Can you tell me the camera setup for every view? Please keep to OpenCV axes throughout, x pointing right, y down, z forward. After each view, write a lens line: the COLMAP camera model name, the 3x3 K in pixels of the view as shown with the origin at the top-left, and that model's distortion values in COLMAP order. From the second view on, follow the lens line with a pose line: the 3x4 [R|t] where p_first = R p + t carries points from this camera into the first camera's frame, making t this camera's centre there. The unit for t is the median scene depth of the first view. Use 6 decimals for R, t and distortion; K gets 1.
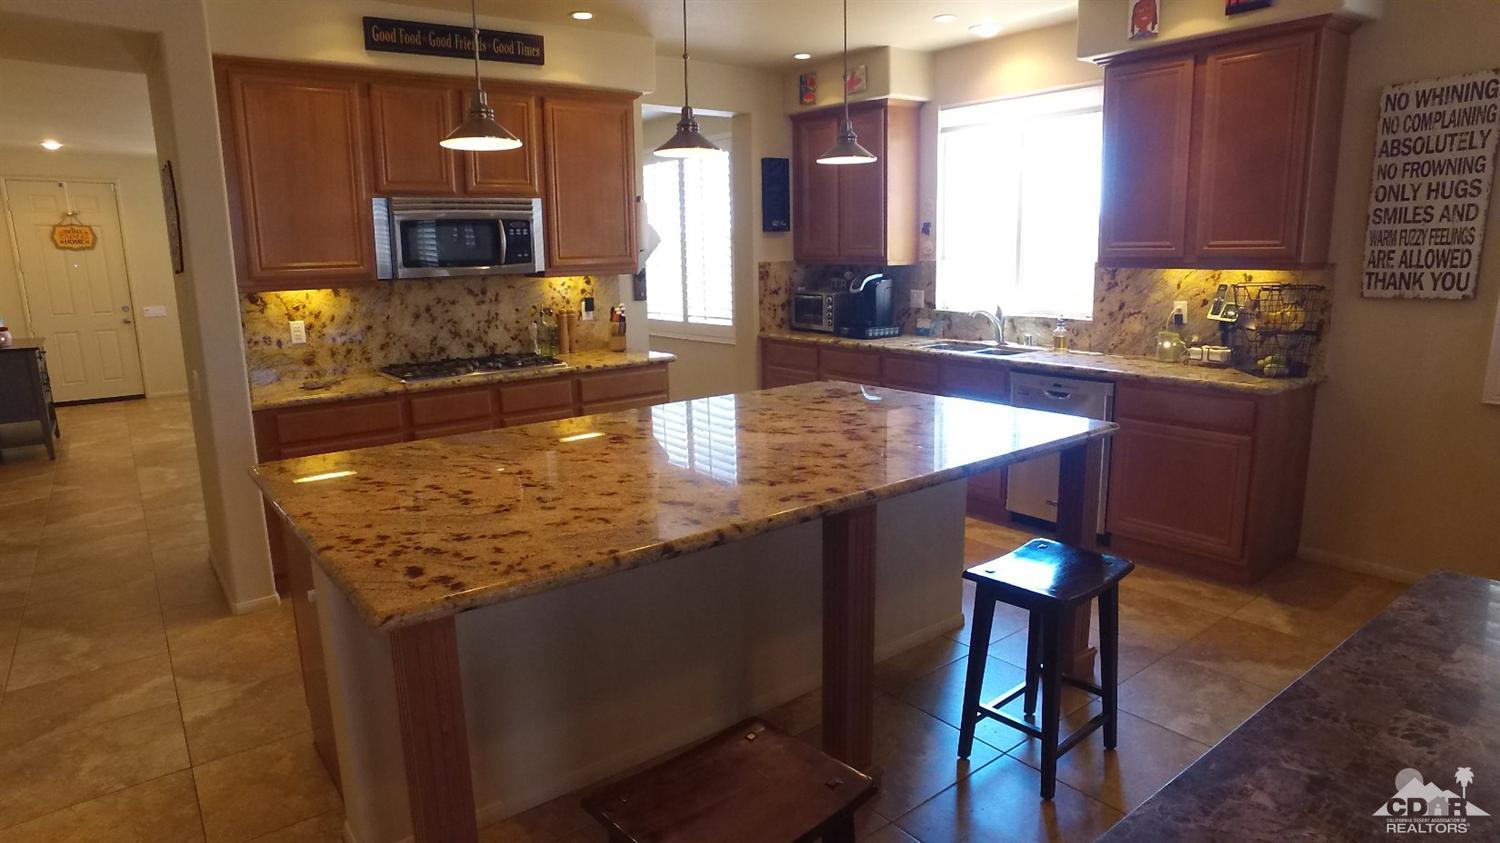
lens RADIAL K [[871.7, 0, 742.1], [0, 871.7, 429.9], [0, 0, 1]] dist [-0.104816, 0.068025]
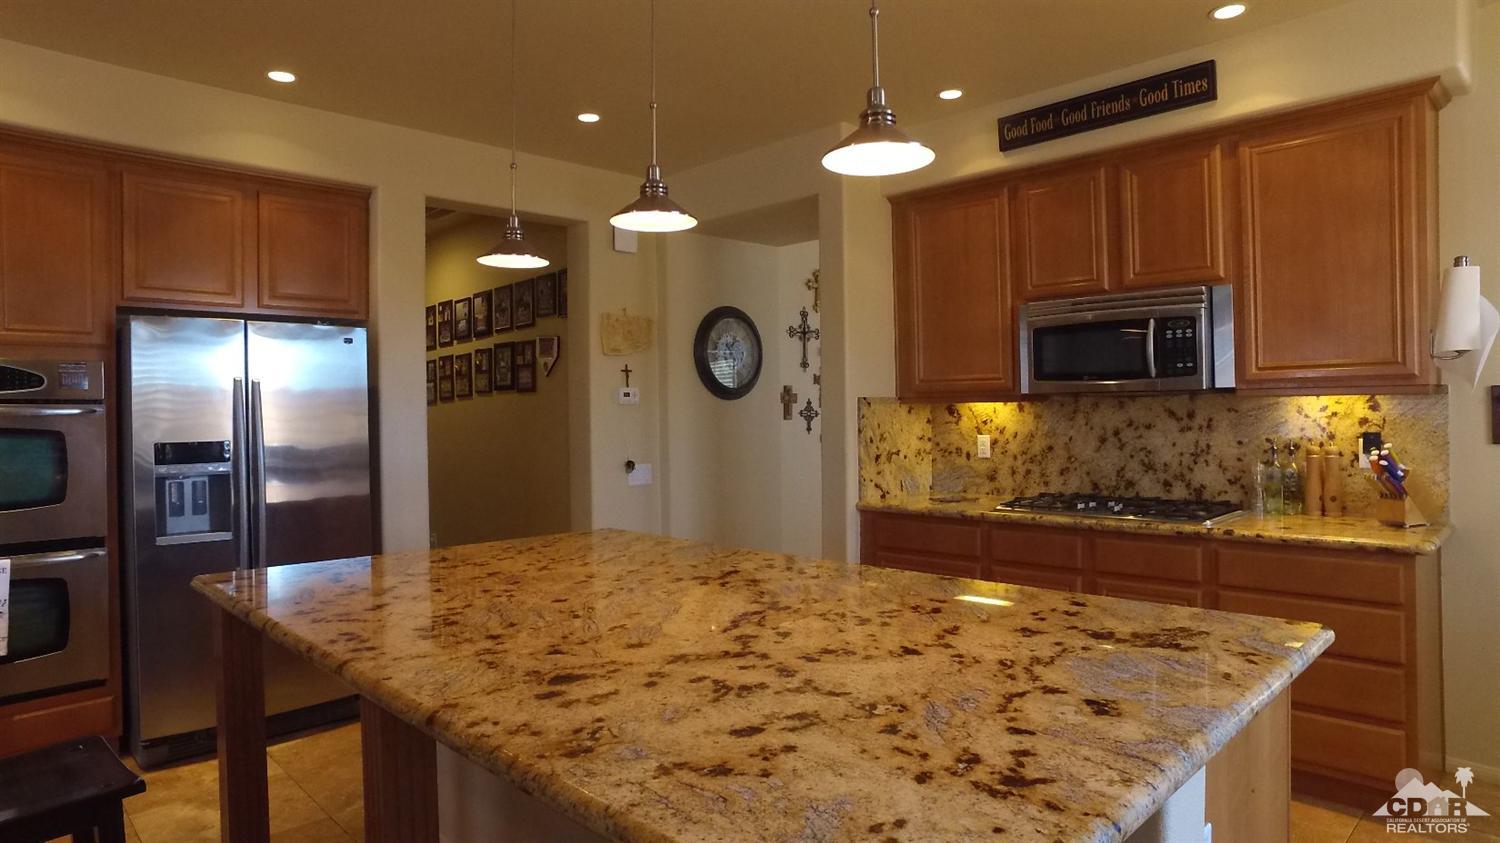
lens RADIAL K [[871.7, 0, 752.0], [0, 871.7, 416.3], [0, 0, 1]] dist [-0.104816, 0.068025]
pose [[0.131812, 0.022485, -0.991020, 0.399871], [-0.192533, 0.981285, -0.003344, -0.086653], [0.972397, 0.191245, 0.133674, 0.553158]]
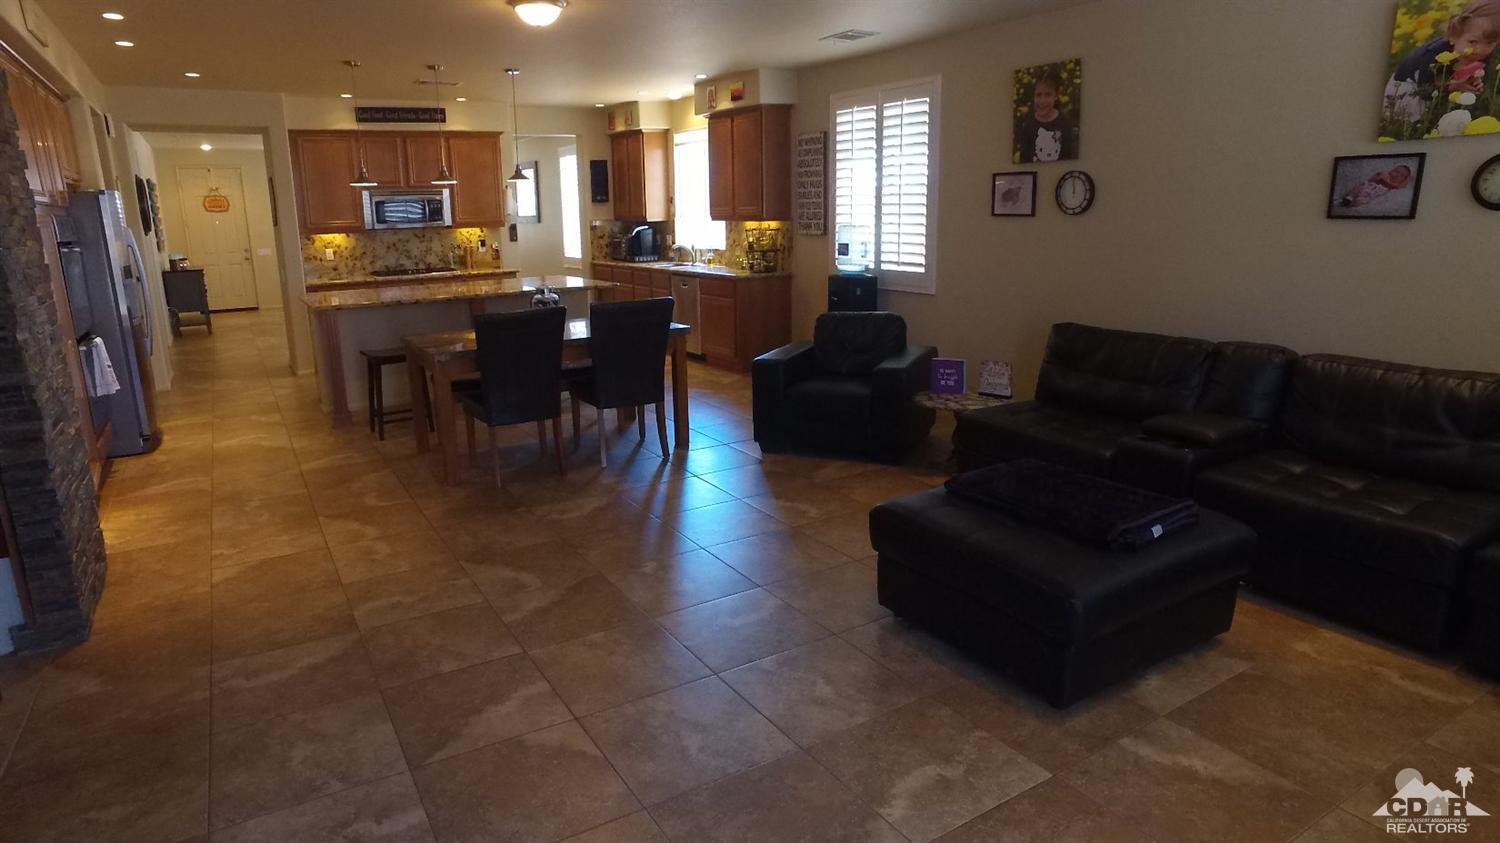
lens RADIAL K [[871.7, 0, 737.8], [0, 871.7, 423.9], [0, 0, 1]] dist [-0.104816, 0.068025]
pose [[0.994892, 0.025784, -0.097592, 0.639775], [-0.021801, 0.998894, 0.041668, 0.177927], [0.098558, -0.039328, 0.994354, -0.925103]]
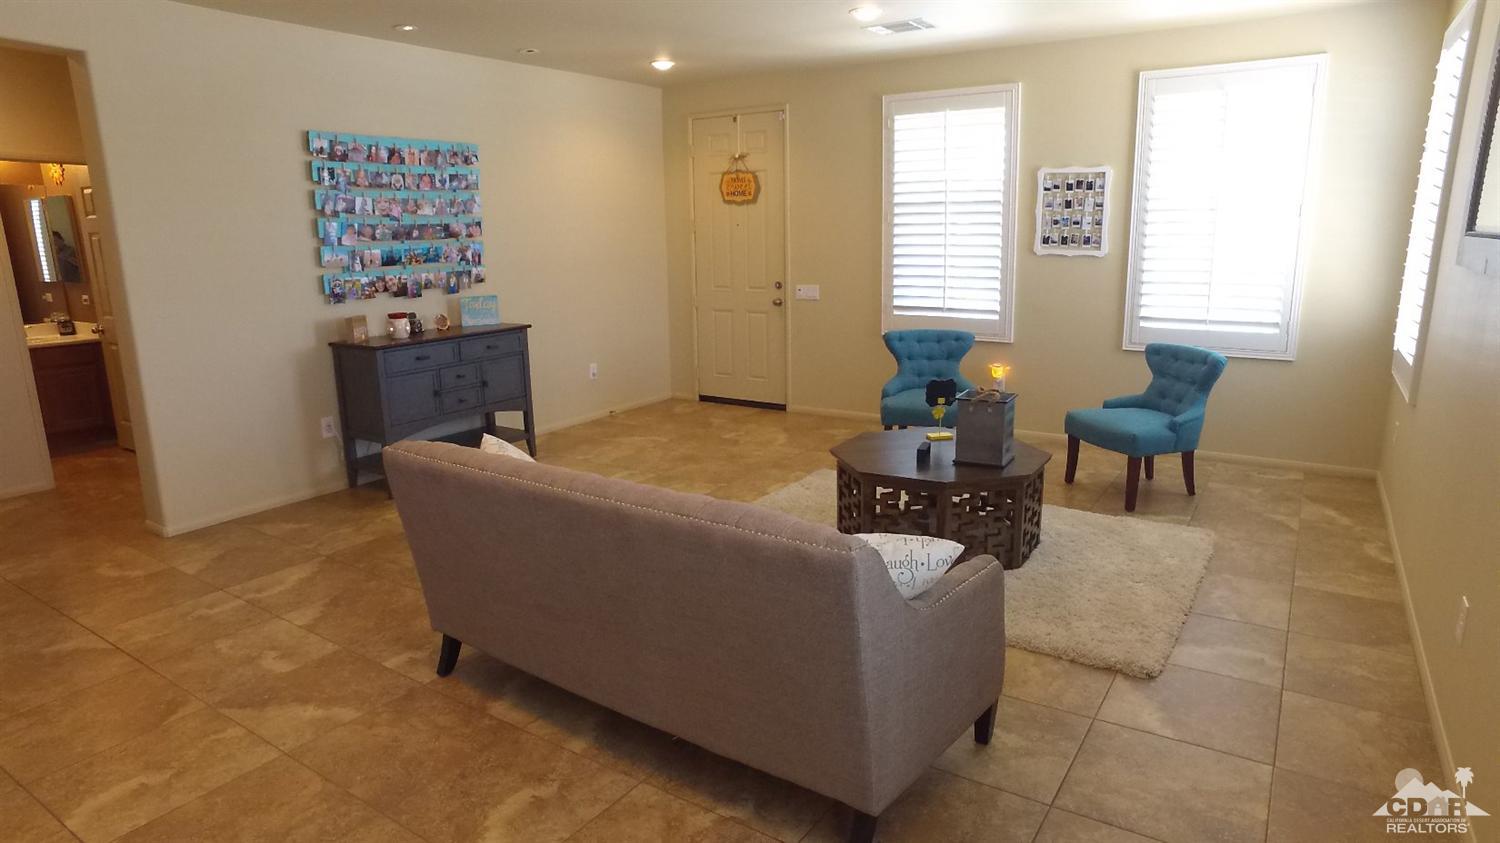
lens RADIAL K [[871.7, 0, 745.5], [0, 871.7, 421.5], [0, 0, 1]] dist [-0.104816, 0.068025]
pose [[0.325340, 0.223580, -0.918785, -0.063261], [-0.189774, 0.967315, 0.168191, -0.307192], [0.926358, 0.119643, 0.357136, 1.458608]]
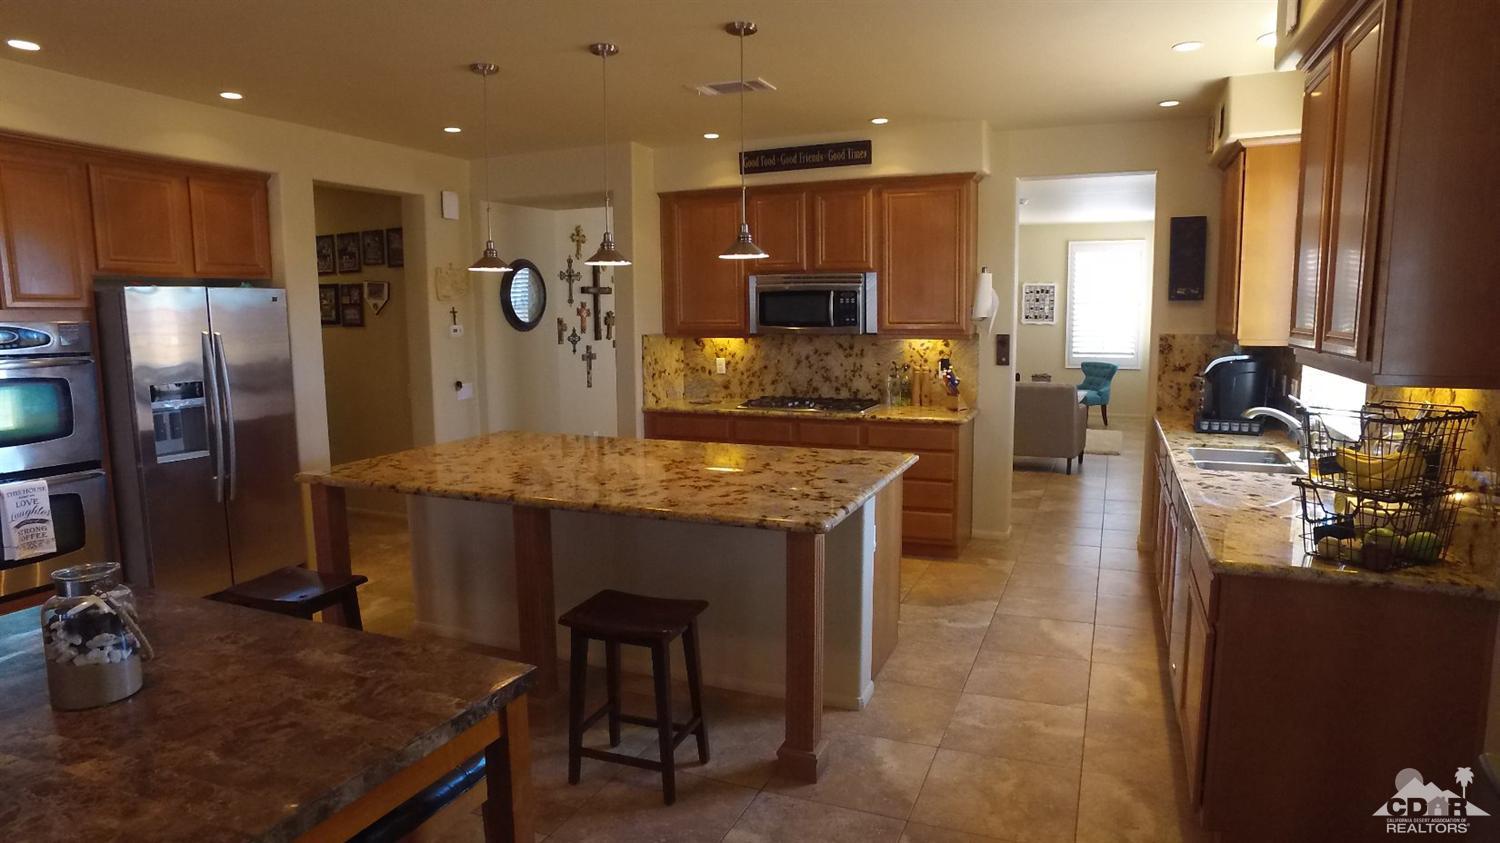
lens RADIAL K [[871.7, 0, 751.9], [0, 871.7, 423.4], [0, 0, 1]] dist [-0.104816, 0.068025]
pose [[0.500666, 0.129725, -0.855865, 0.737623], [-0.177855, 0.983029, 0.044957, -0.087133], [0.847173, 0.129712, 0.515241, 0.264133]]
